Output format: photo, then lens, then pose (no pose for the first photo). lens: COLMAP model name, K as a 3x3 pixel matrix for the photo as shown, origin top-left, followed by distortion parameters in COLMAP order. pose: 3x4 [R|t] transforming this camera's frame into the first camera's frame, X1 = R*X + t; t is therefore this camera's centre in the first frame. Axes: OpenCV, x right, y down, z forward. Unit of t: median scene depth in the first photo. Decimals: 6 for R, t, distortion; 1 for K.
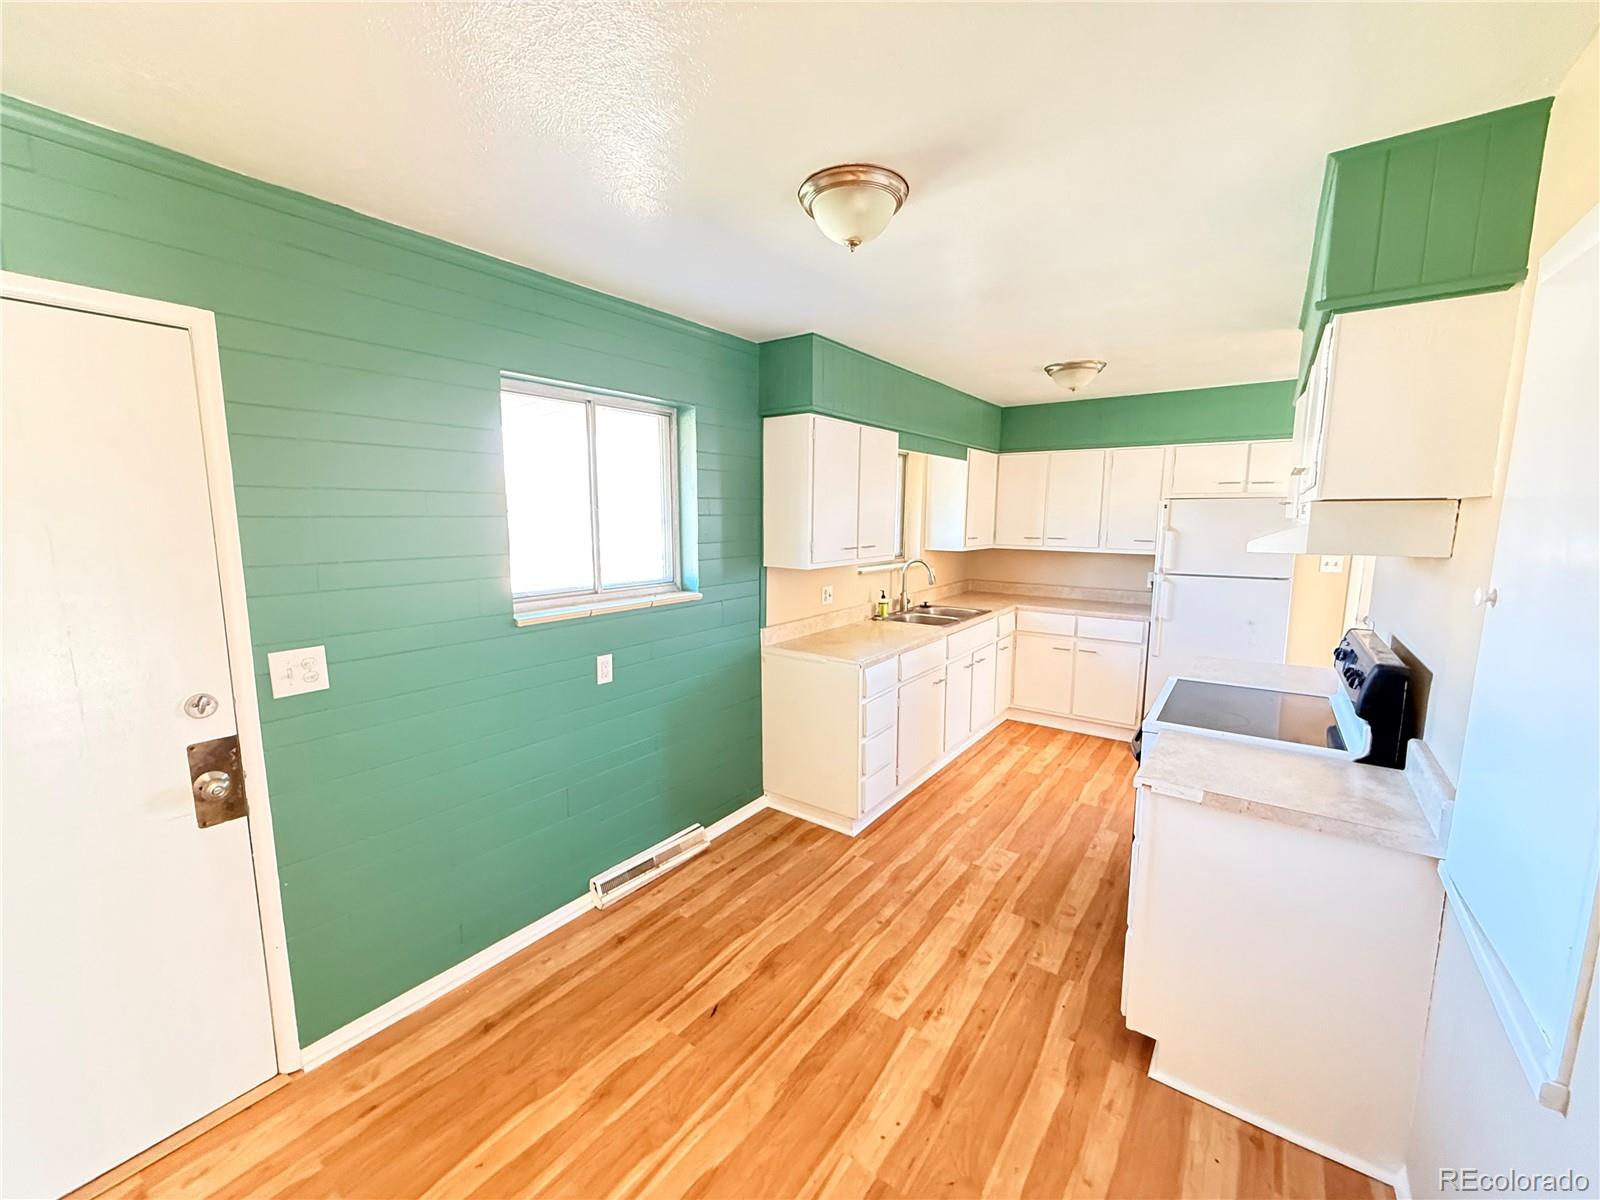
lens RADIAL K [[635.3, 0, 799.2], [0, 635.3, 599.0], [0, 0, 1]] dist [-0.001797, 0.000531]
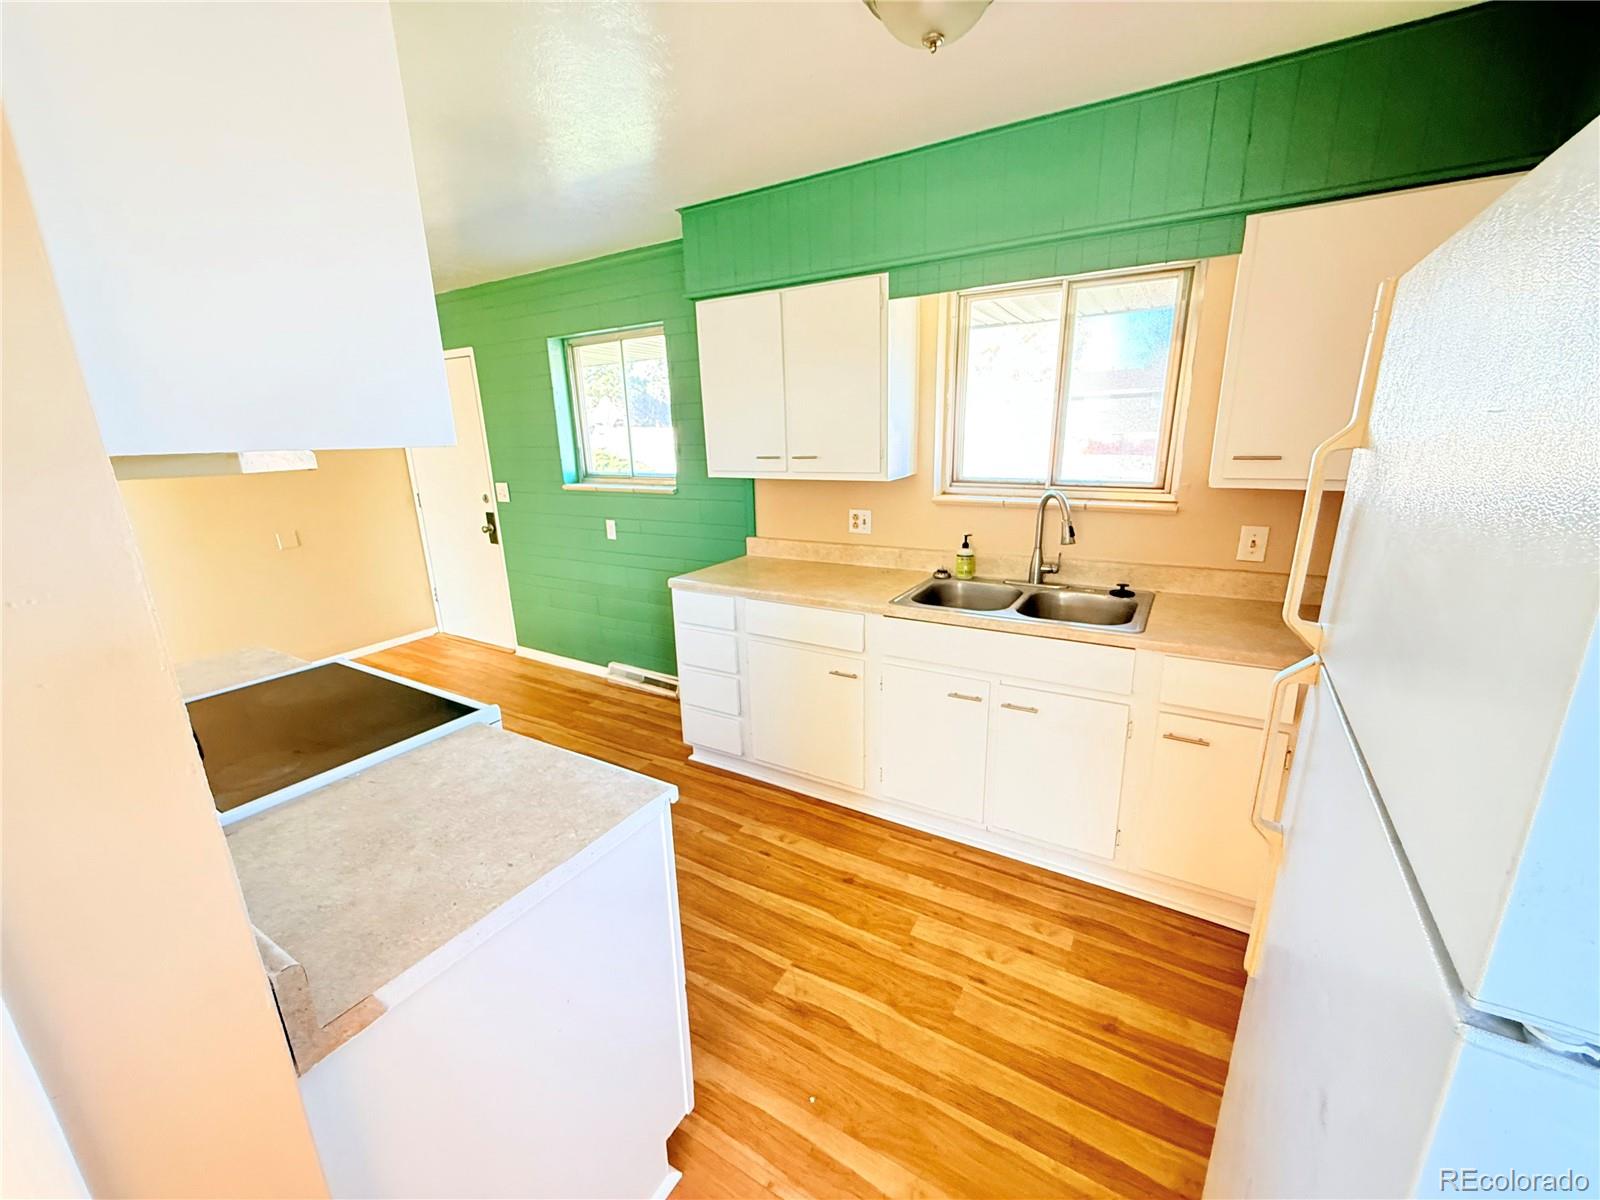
lens RADIAL K [[635.3, 0, 792.4], [0, 635.3, 597.6], [0, 0, 1]] dist [-0.001797, 0.000531]
pose [[0.090613, 0.255177, -0.962639, 1.043776], [-0.107249, 0.963494, 0.245308, -0.126940], [0.990094, 0.081014, 0.114672, 1.099889]]
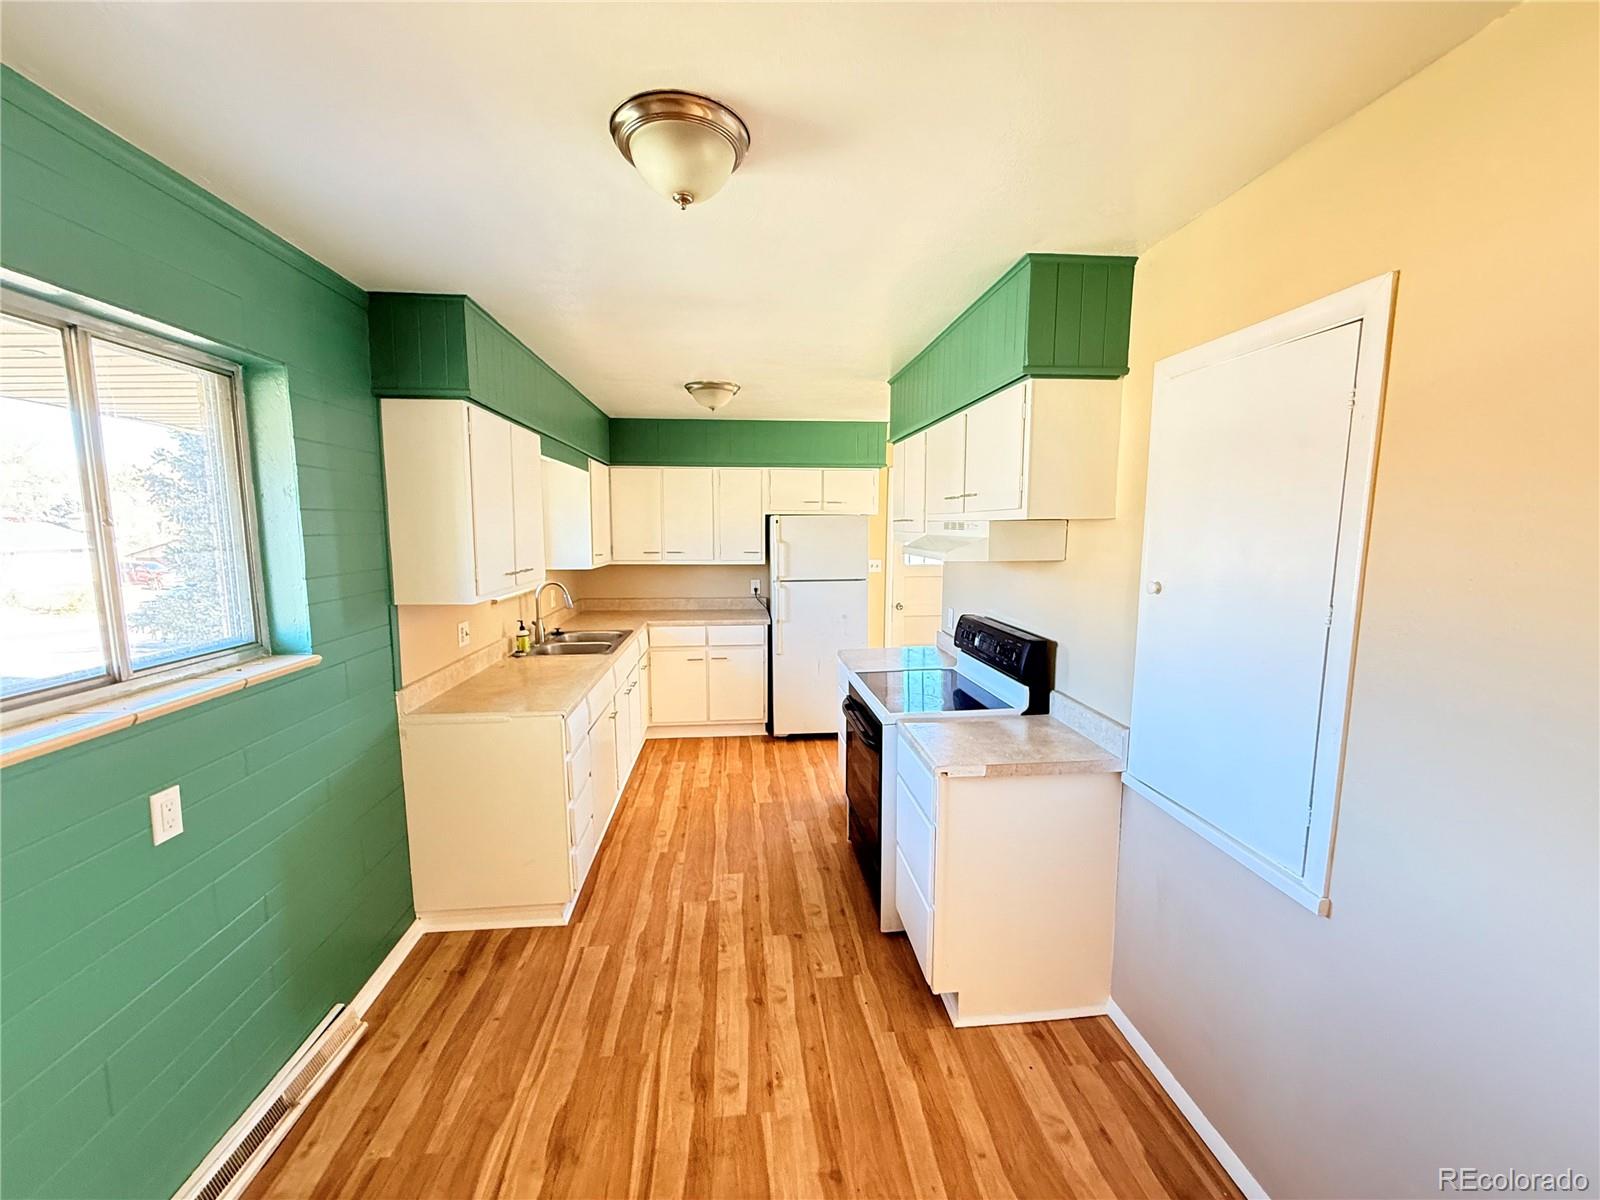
lens RADIAL K [[635.3, 0, 793.4], [0, 635.3, 599.5], [0, 0, 1]] dist [-0.001797, 0.000531]
pose [[0.748094, -0.079305, 0.658837, -0.215348], [0.091510, 0.995676, 0.015943, -0.031534], [-0.657253, 0.048364, 0.752117, 0.185871]]
